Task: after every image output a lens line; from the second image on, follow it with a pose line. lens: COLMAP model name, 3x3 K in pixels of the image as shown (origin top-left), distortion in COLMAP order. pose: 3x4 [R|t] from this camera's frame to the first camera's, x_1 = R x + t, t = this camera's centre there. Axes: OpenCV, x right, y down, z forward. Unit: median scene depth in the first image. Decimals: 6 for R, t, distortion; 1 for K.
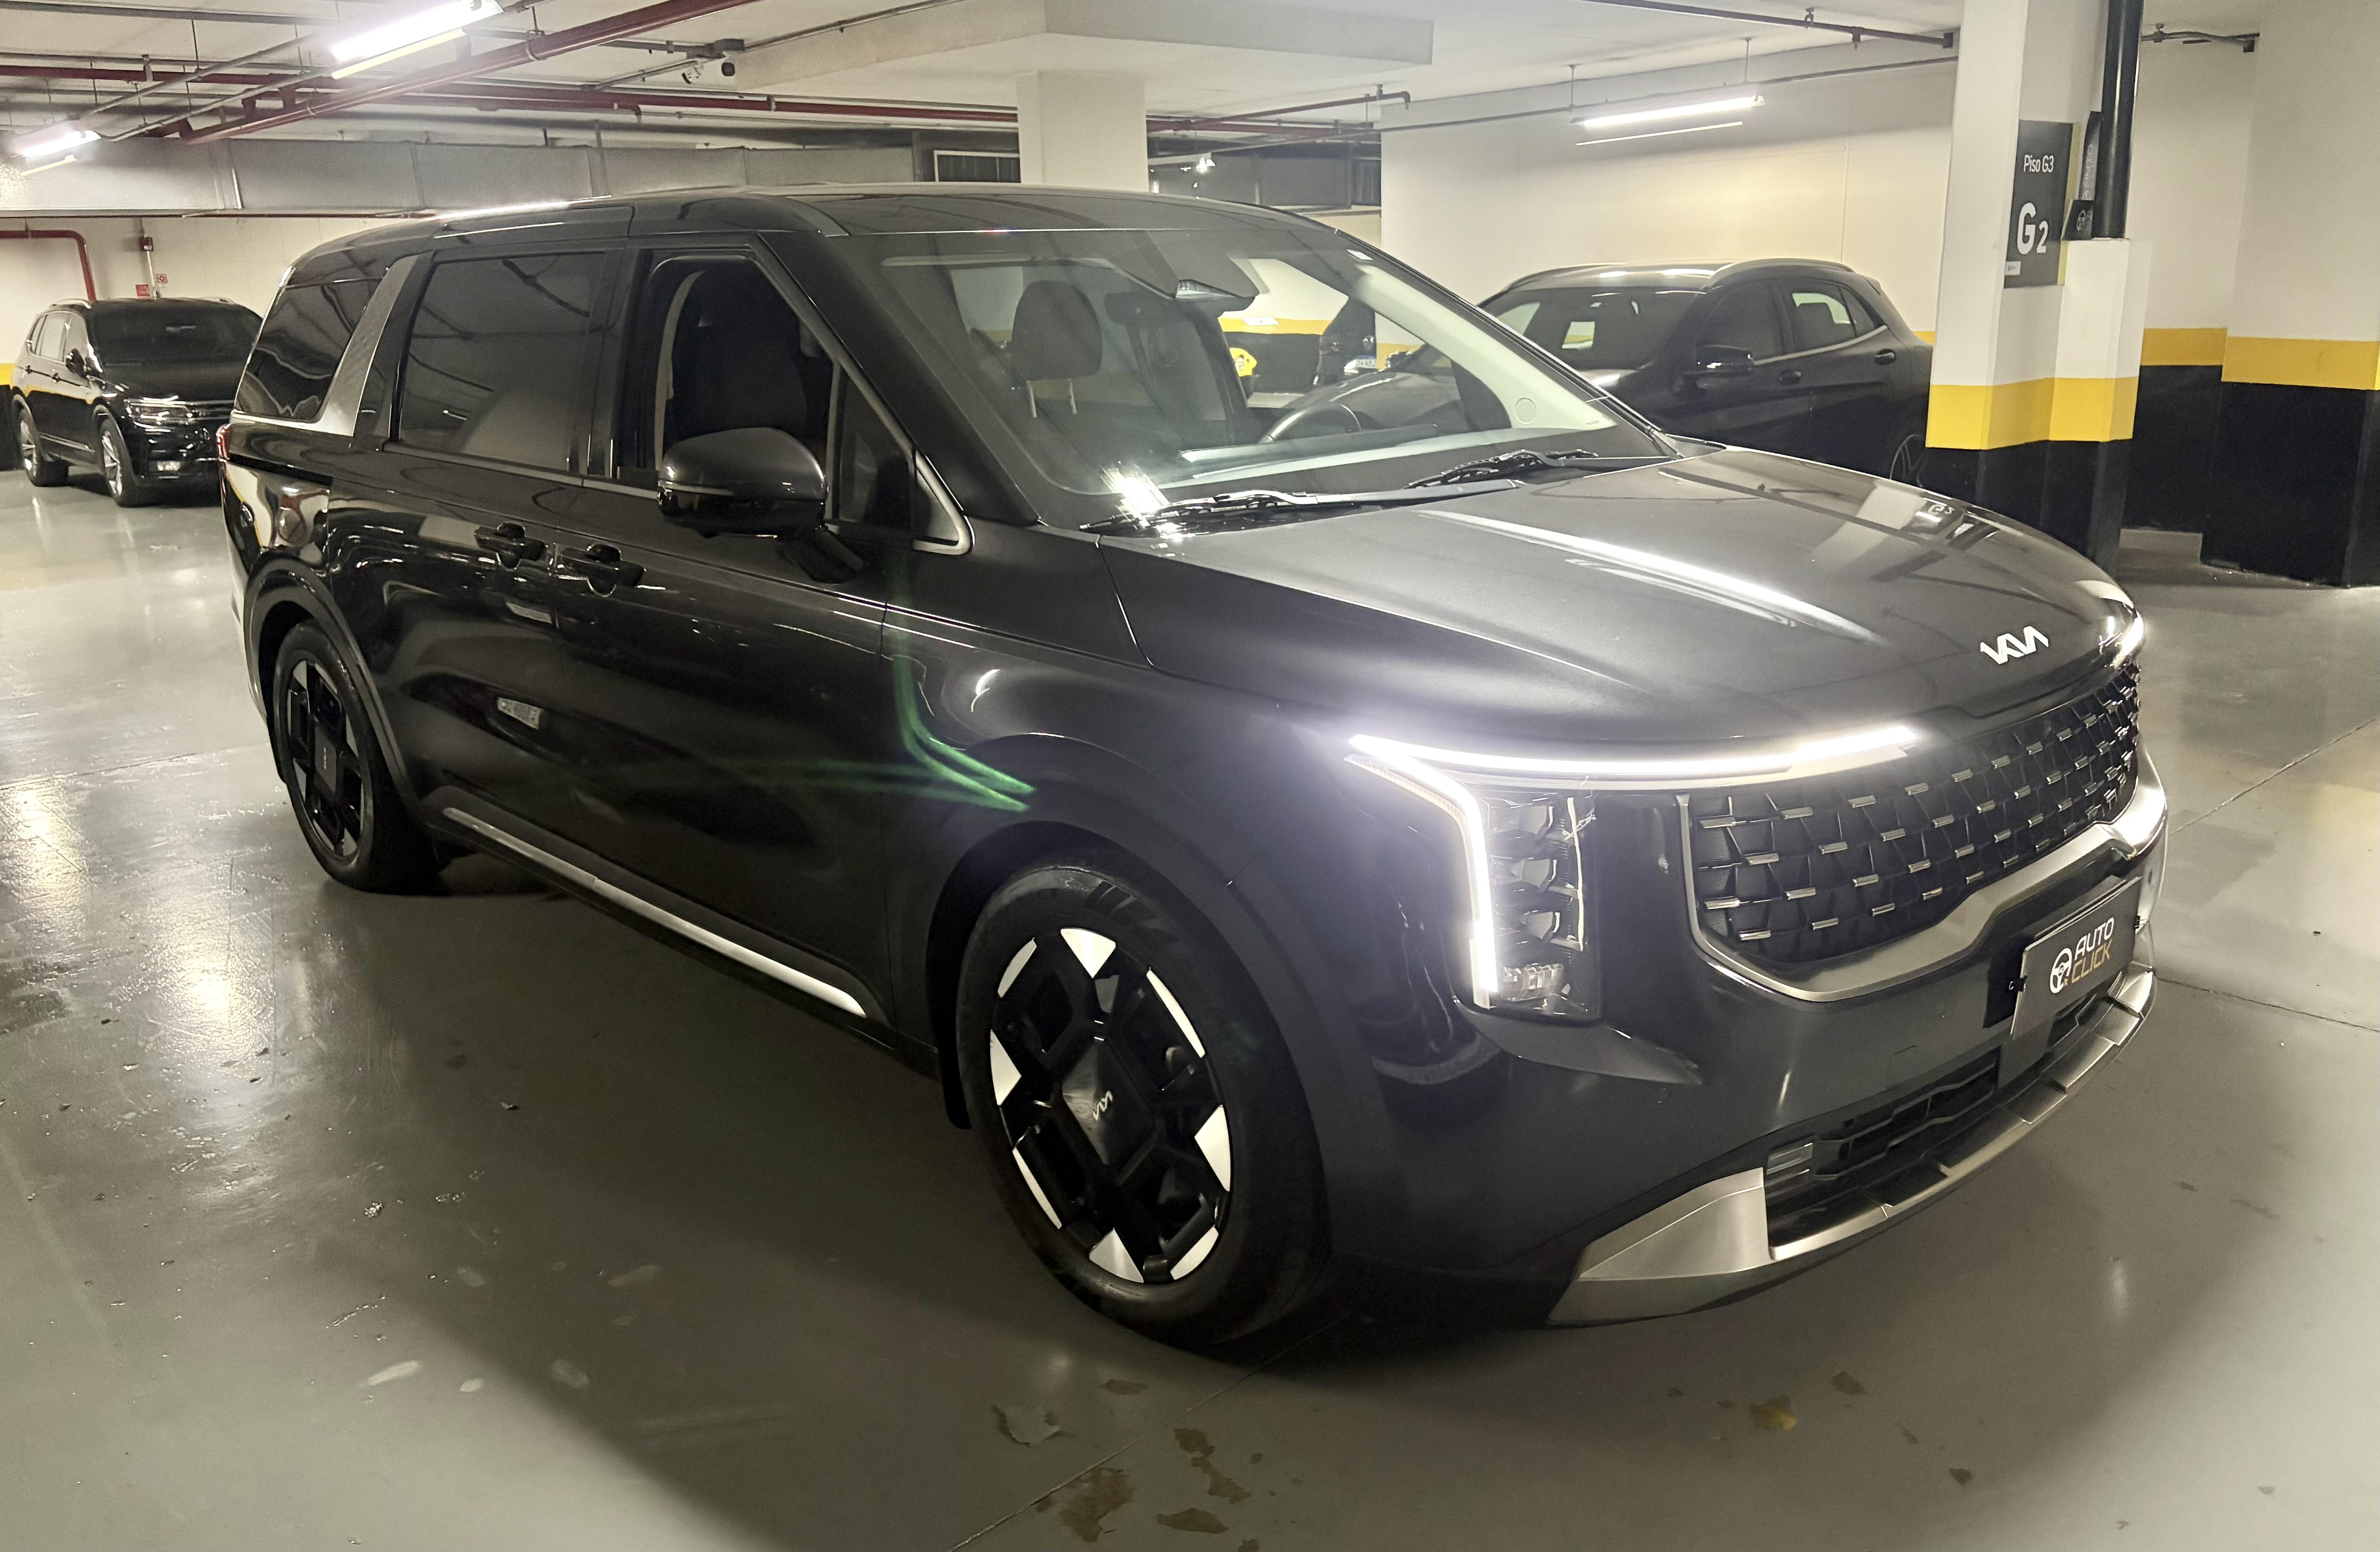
lens RADIAL K [[1797.7, 0, 1191.4], [0, 1797.7, 780.3], [0, 0, 1]] dist [-0.001167, 0.000046]
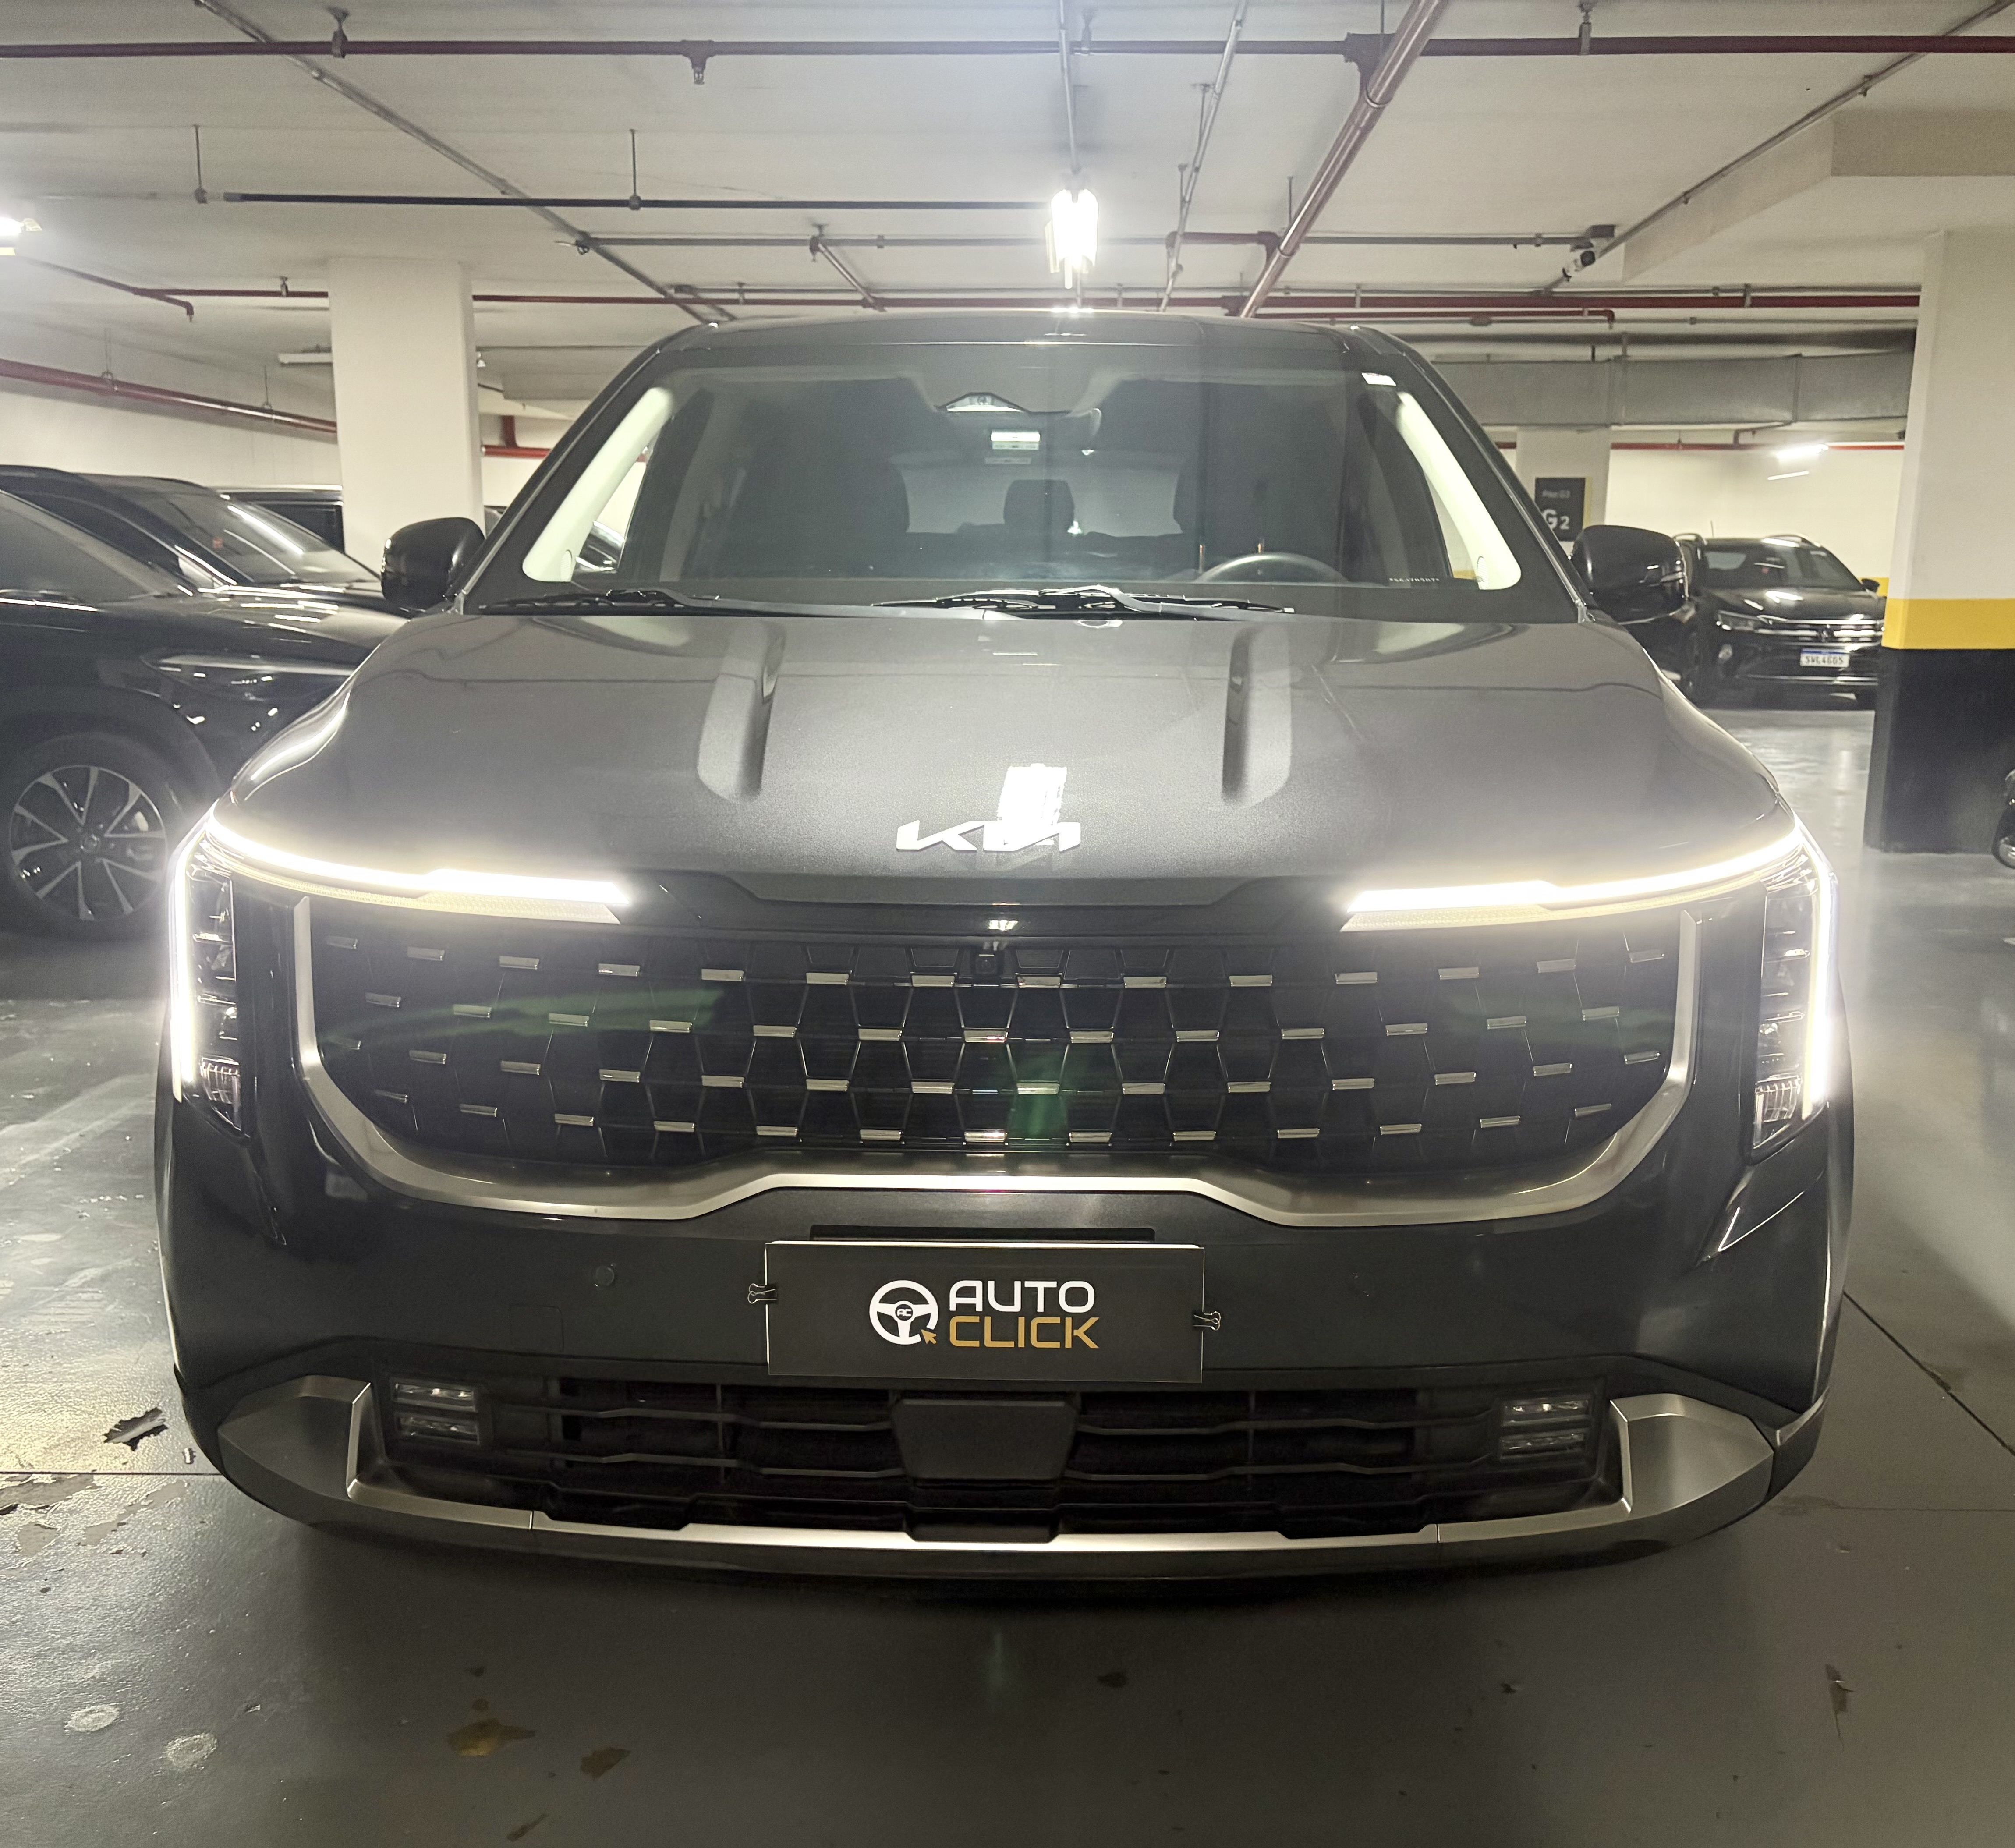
lens RADIAL K [[2025.1, 0, 1021.1], [0, 2025.1, 925.0], [0, 0, 1]] dist [0.131278, 0.000000]
pose [[0.736797, 0.158475, -0.657280, 0.222661], [-0.214639, 0.976680, -0.005121, -0.009375], [0.641140, 0.144851, 0.753629, 0.086291]]
